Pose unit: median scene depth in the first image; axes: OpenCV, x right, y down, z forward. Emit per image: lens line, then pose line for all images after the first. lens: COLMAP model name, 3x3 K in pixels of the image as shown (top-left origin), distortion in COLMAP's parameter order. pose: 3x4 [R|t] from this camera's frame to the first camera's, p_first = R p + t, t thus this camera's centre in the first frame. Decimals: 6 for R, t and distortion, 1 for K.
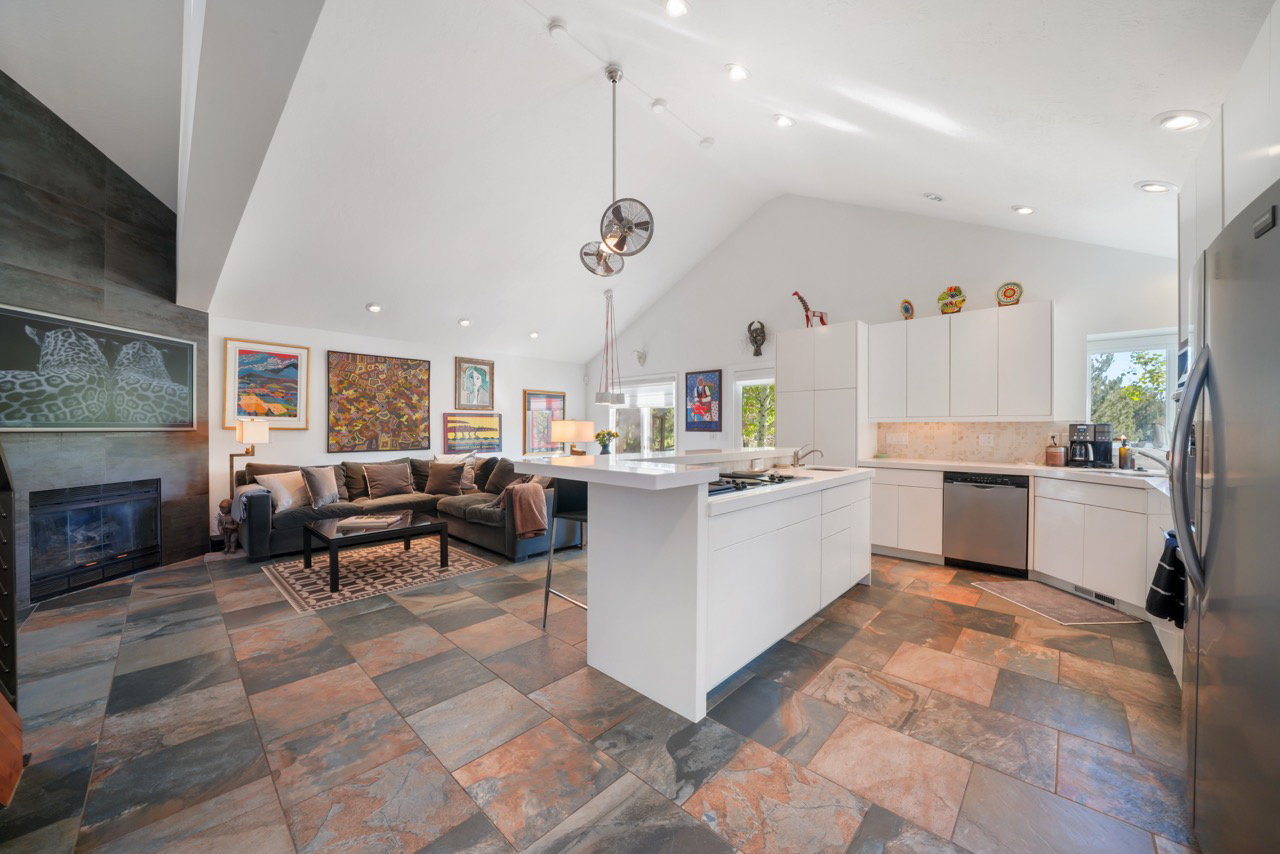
lens RADIAL K [[463.6, 0, 640.2], [0, 463.6, 428.8], [0, 0, 1]] dist [-0.021053, 0.001869]
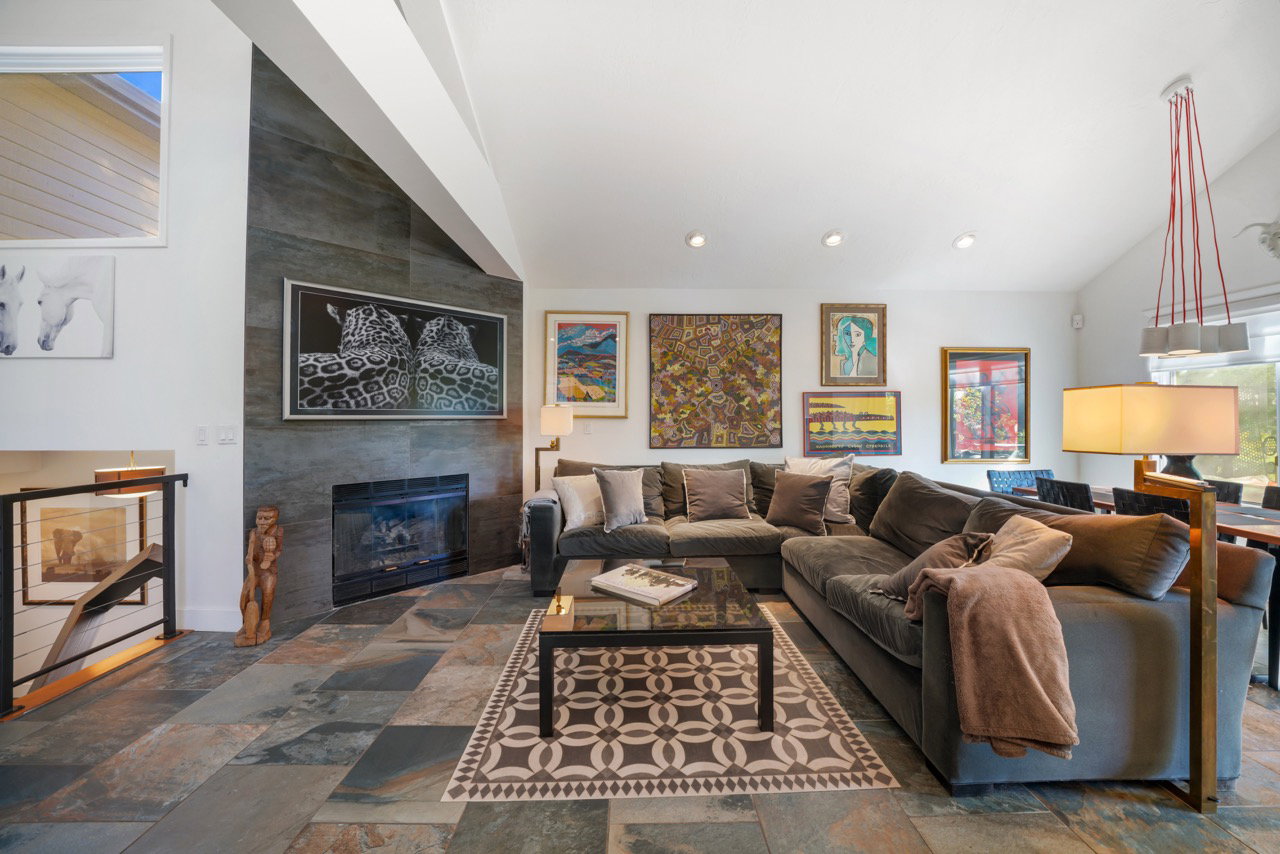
lens RADIAL K [[463.6, 0, 635.6], [0, 463.6, 412.2], [0, 0, 1]] dist [-0.021053, 0.001869]
pose [[0.693457, -0.010690, -0.720419, -0.183939], [0.001366, 0.999908, -0.013522, 0.003621], [0.720497, 0.008393, 0.693407, 0.577044]]
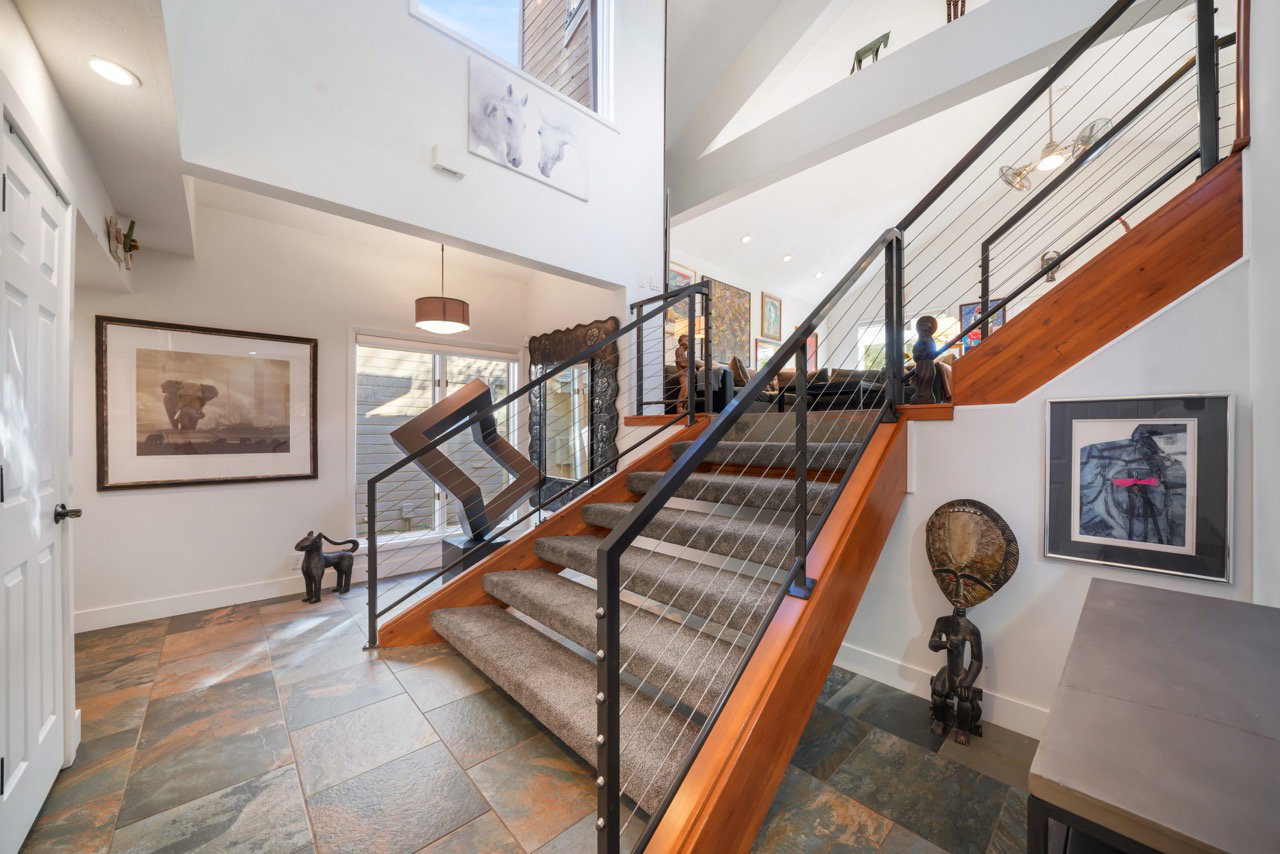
lens RADIAL K [[463.6, 0, 636.7], [0, 463.6, 434.5], [0, 0, 1]] dist [-0.021053, 0.001869]
pose [[0.997548, 0.004770, -0.069824, -0.979703], [-0.004664, 0.999988, 0.001674, 0.318873], [0.069831, -0.001344, 0.997558, -0.297922]]
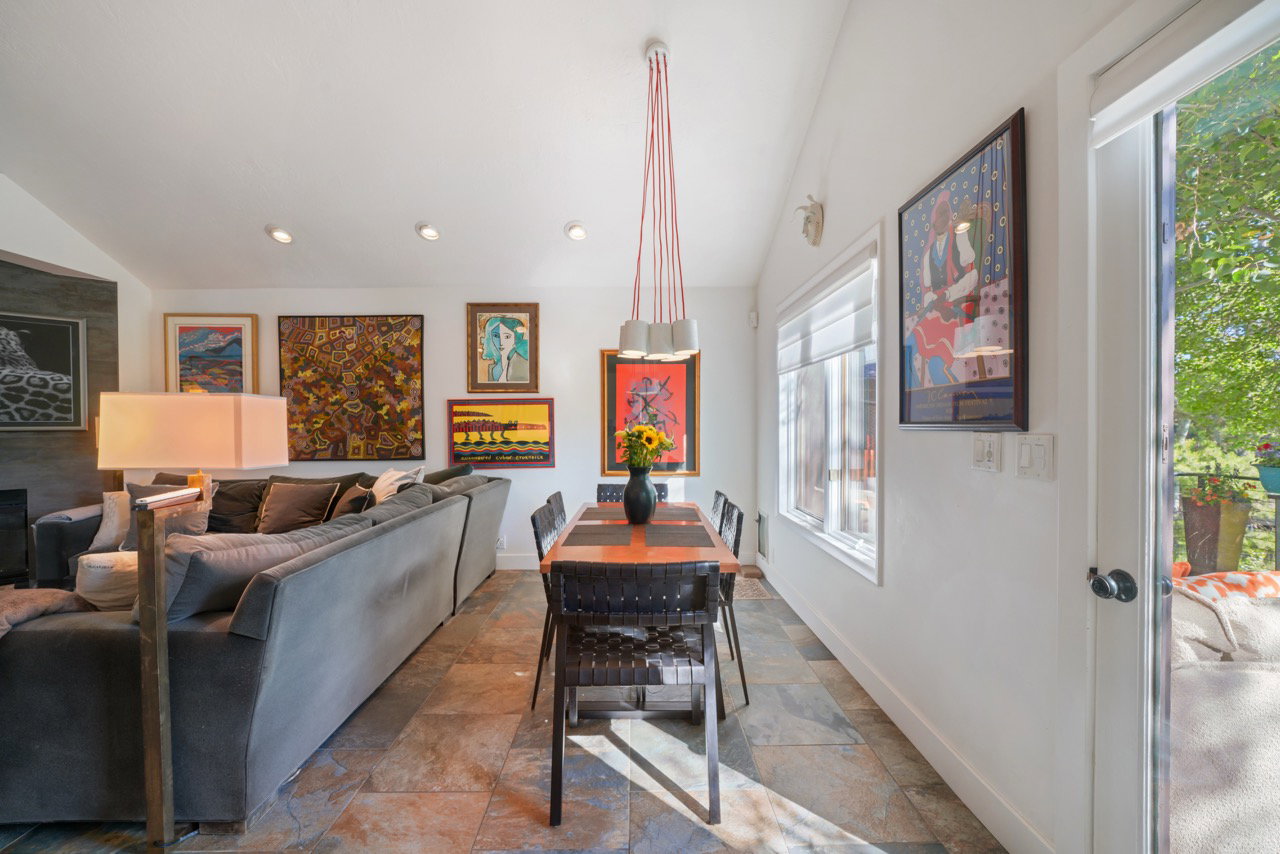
lens RADIAL K [[499.8, 0, 635.8], [0, 499.8, 433.8], [0, 0, 1]] dist [-0.015503, 0.003533]
pose [[0.694022, 0.004098, -0.719942, 0.317487], [0.006061, 0.999915, 0.011533, 0.006275], [0.719928, -0.012368, 0.693939, 1.102137]]
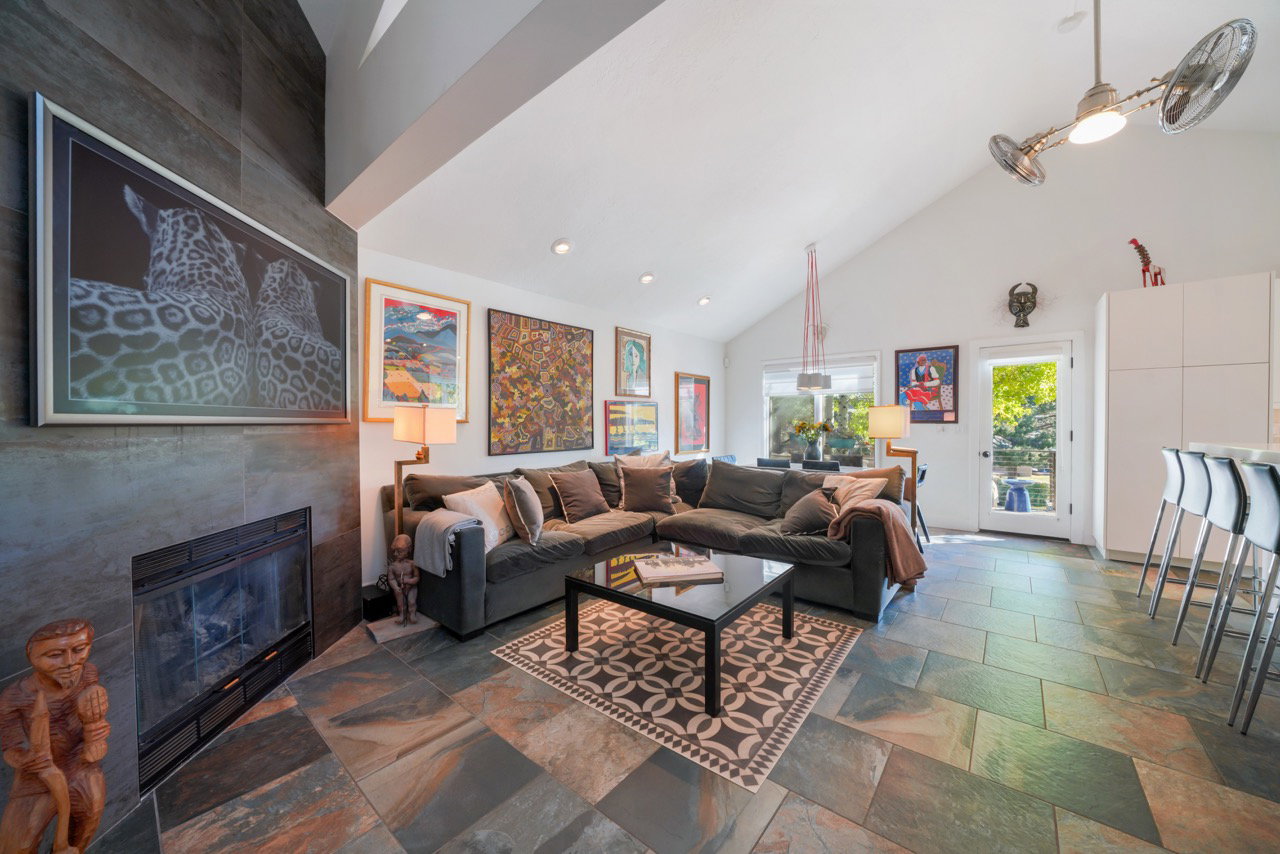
lens RADIAL K [[463.6, 0, 640.5], [0, 463.6, 426.5], [0, 0, 1]] dist [-0.021053, 0.001869]
pose [[0.997590, -0.005384, 0.069171, -0.639221], [0.005026, 0.999973, 0.005347, 0.006750], [-0.069198, -0.004986, 0.997590, 0.369901]]
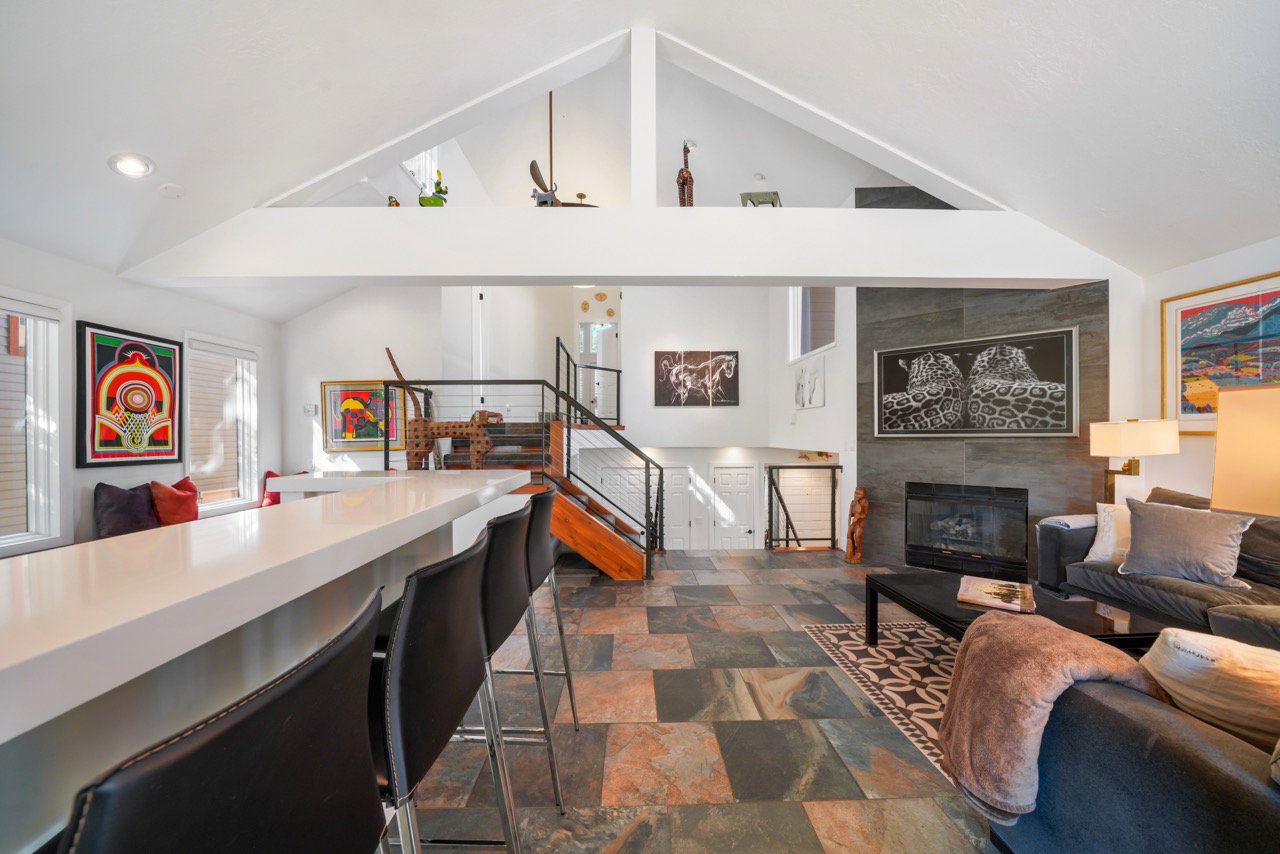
lens RADIAL K [[463.6, 0, 639.6], [0, 463.6, 436.3], [0, 0, 1]] dist [-0.021053, 0.001869]
pose [[-0.711083, 0.006049, -0.703082, 0.133352], [0.005132, 0.999981, 0.003413, -0.003218], [0.703090, -0.001182, -0.711100, 1.034932]]
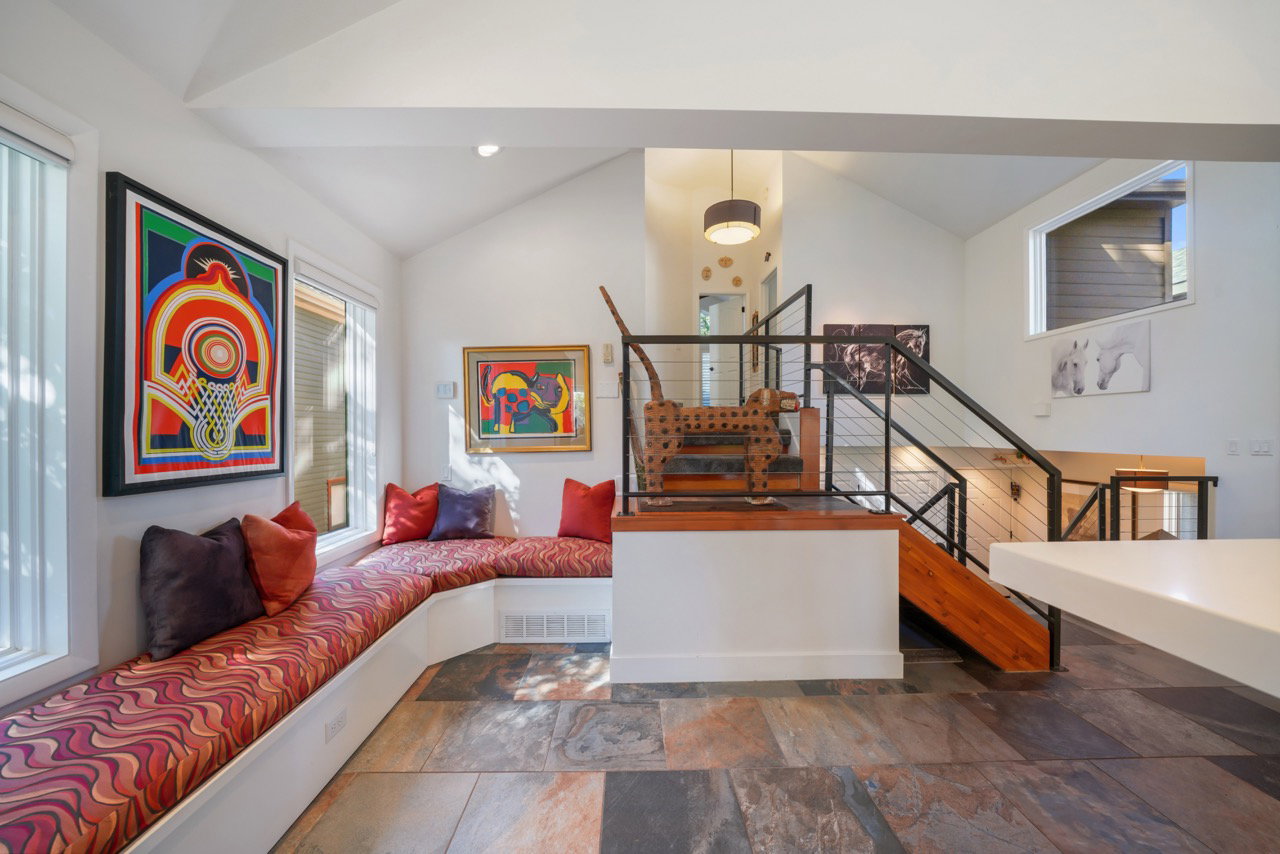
lens RADIAL K [[463.6, 0, 639.2], [0, 463.6, 431.0], [0, 0, 1]] dist [-0.021053, 0.001869]
pose [[-0.713918, 0.000776, -0.700229, 0.215669], [-0.000268, 0.999999, 0.001382, -0.002530], [0.700229, 0.001174, -0.713917, 0.421710]]
